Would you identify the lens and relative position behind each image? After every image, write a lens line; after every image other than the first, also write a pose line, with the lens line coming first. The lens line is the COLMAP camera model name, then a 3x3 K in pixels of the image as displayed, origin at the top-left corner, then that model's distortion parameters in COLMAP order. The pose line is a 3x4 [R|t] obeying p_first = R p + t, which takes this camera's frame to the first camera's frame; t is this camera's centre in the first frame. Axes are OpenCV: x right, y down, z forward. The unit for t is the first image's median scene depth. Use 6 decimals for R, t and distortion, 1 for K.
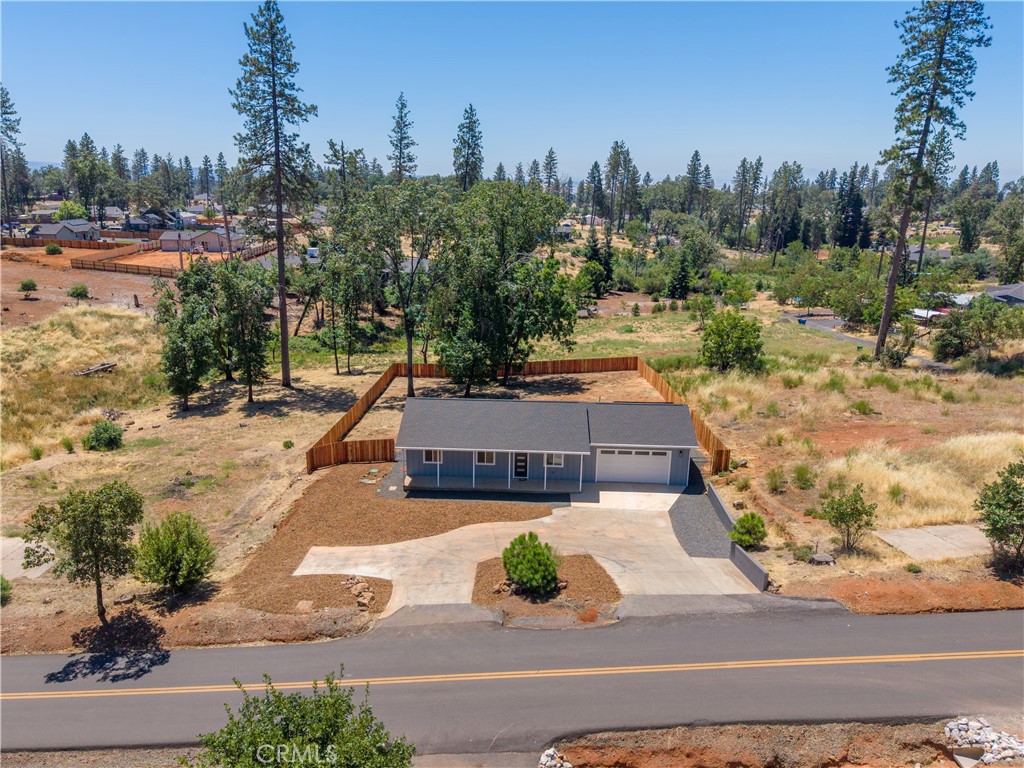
lens RADIAL K [[793.8, 0, 472.0], [0, 793.8, 386.1], [0, 0, 1]] dist [0.088844, -0.150628]
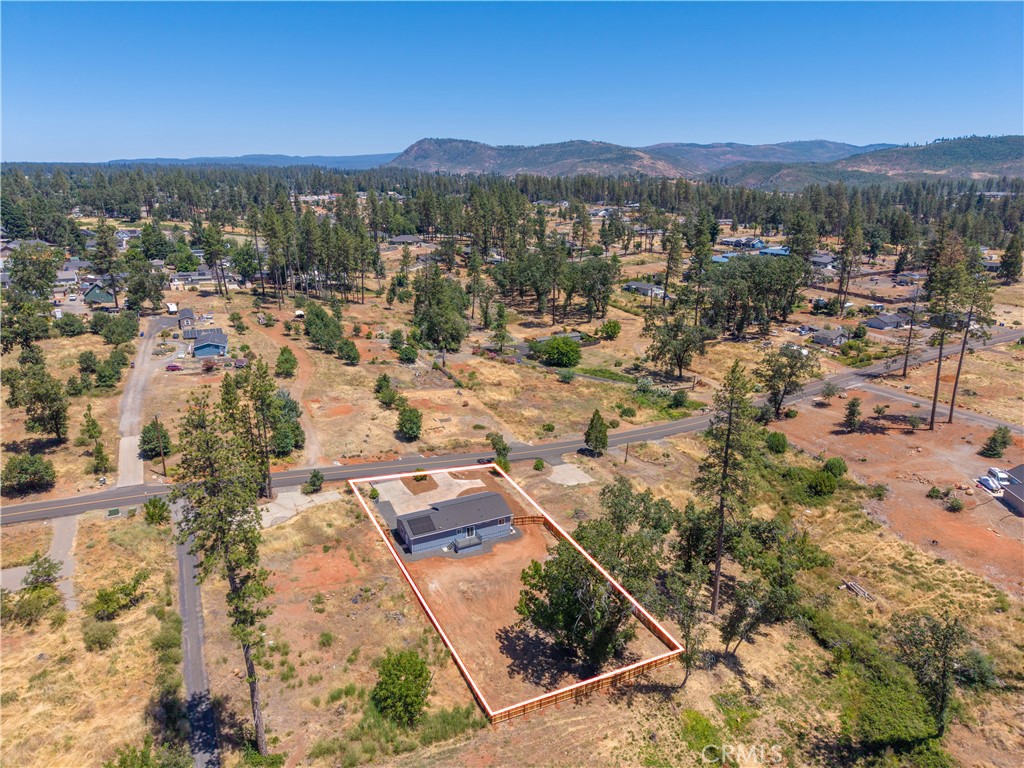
lens RADIAL K [[681.5, 0, 512.0], [0, 681.5, 384.0], [0, 0, 1]] dist [0.034233, -0.037560]
pose [[-0.856717, 0.155940, -0.491648, 0.670994], [-0.125429, 0.861601, 0.491845, -1.014079], [0.500303, 0.483039, -0.718589, 1.764574]]
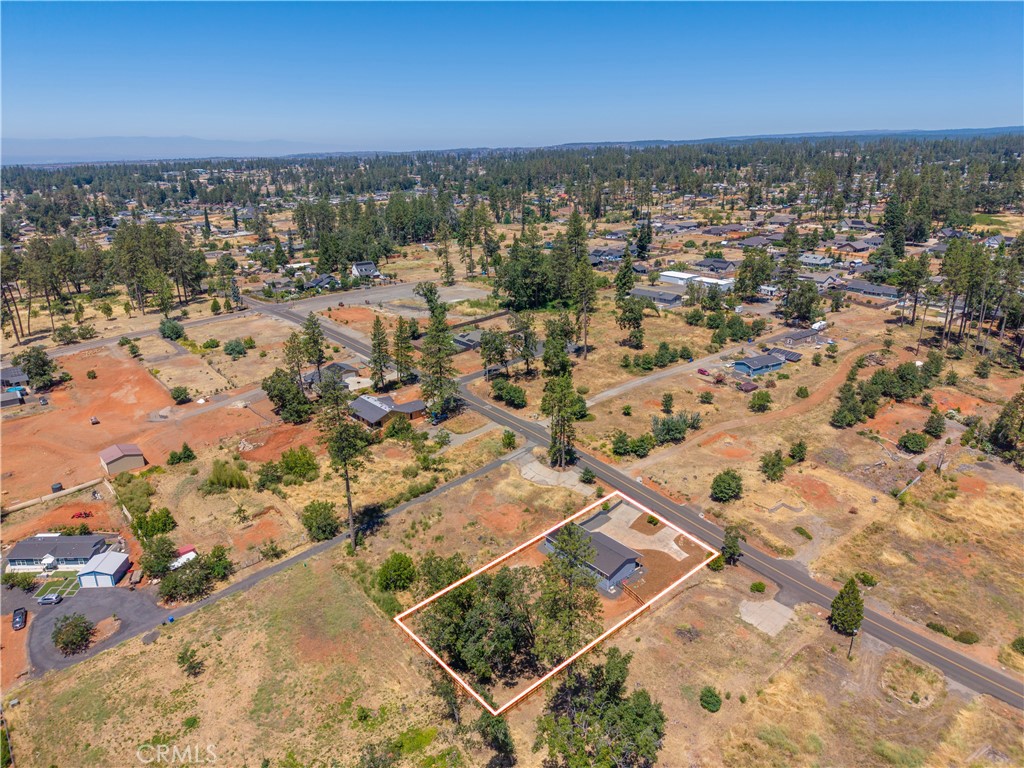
lens RADIAL K [[681.5, 0, 512.0], [0, 681.5, 384.0], [0, 0, 1]] dist [0.034233, -0.037560]
pose [[-0.697689, -0.232566, 0.677601, -0.959654], [0.192850, 0.849957, 0.490288, -1.321337], [-0.689956, 0.472744, -0.548155, 1.690758]]
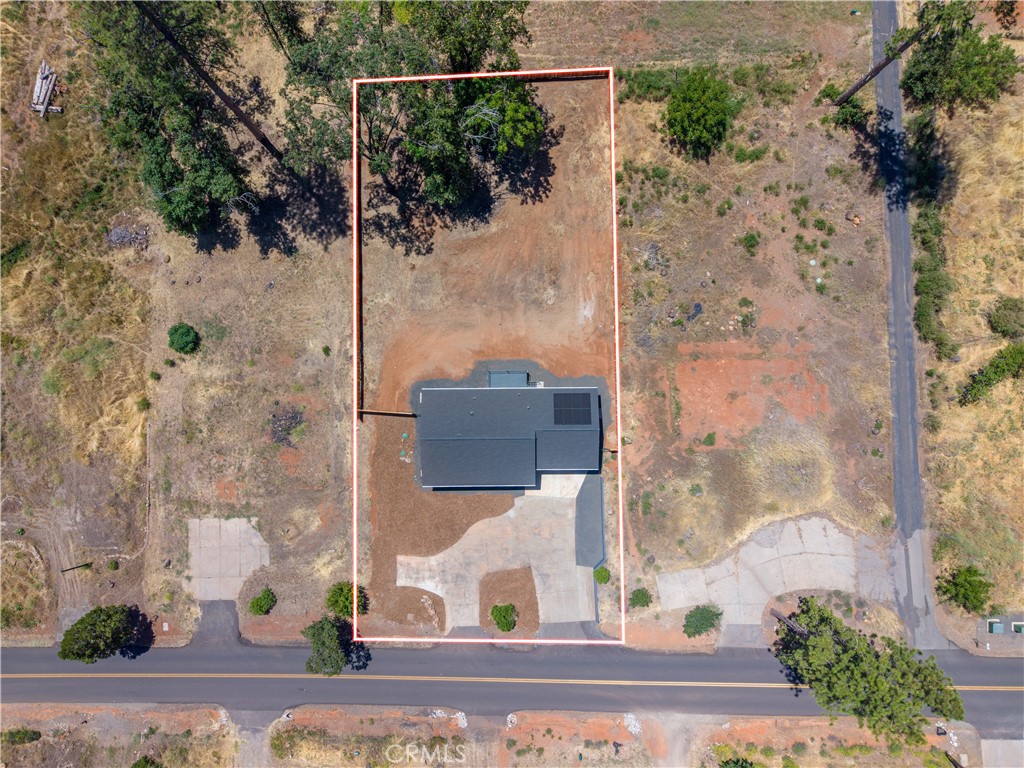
lens RADIAL K [[681.5, 0, 512.0], [0, 681.5, 384.0], [0, 0, 1]] dist [0.034233, -0.037560]
pose [[0.996805, -0.079876, 0.000307, 0.072786], [0.020360, 0.257799, 0.965984, -0.910472], [-0.077238, -0.962891, 0.258602, 0.536435]]
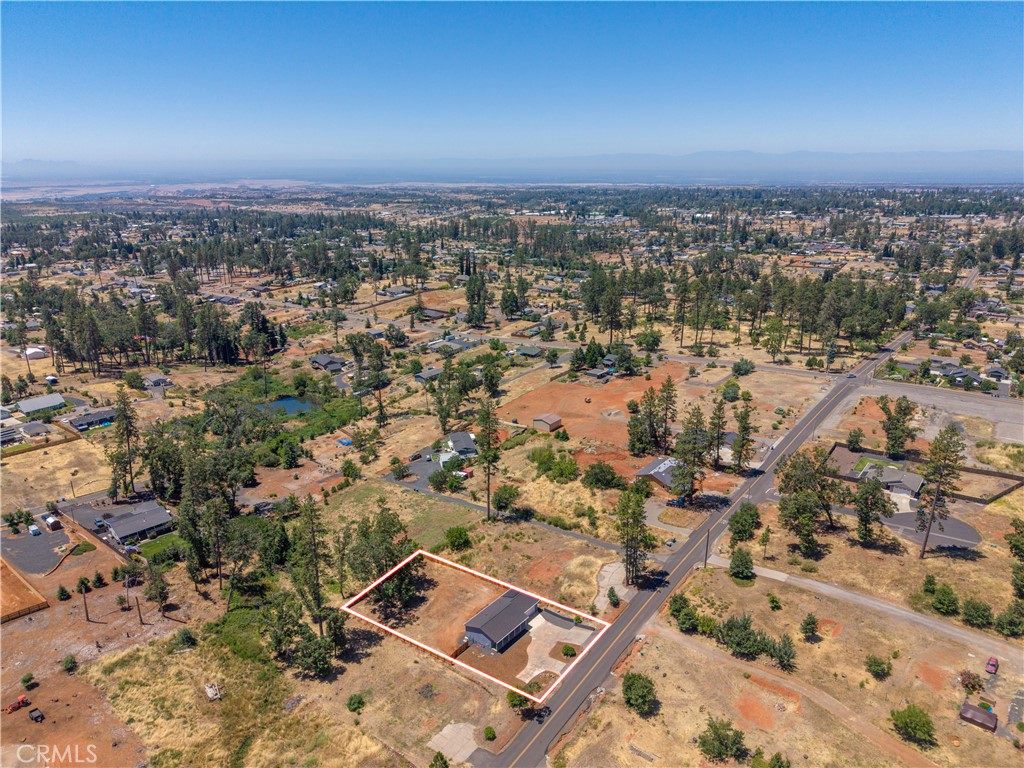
lens RADIAL K [[681.5, 0, 512.0], [0, 681.5, 384.0], [0, 0, 1]] dist [0.034233, -0.037560]
pose [[0.564071, -0.253492, 0.785853, -1.464966], [0.217830, 0.963681, 0.154499, -1.013894], [-0.796476, 0.084033, 0.598803, -0.685573]]
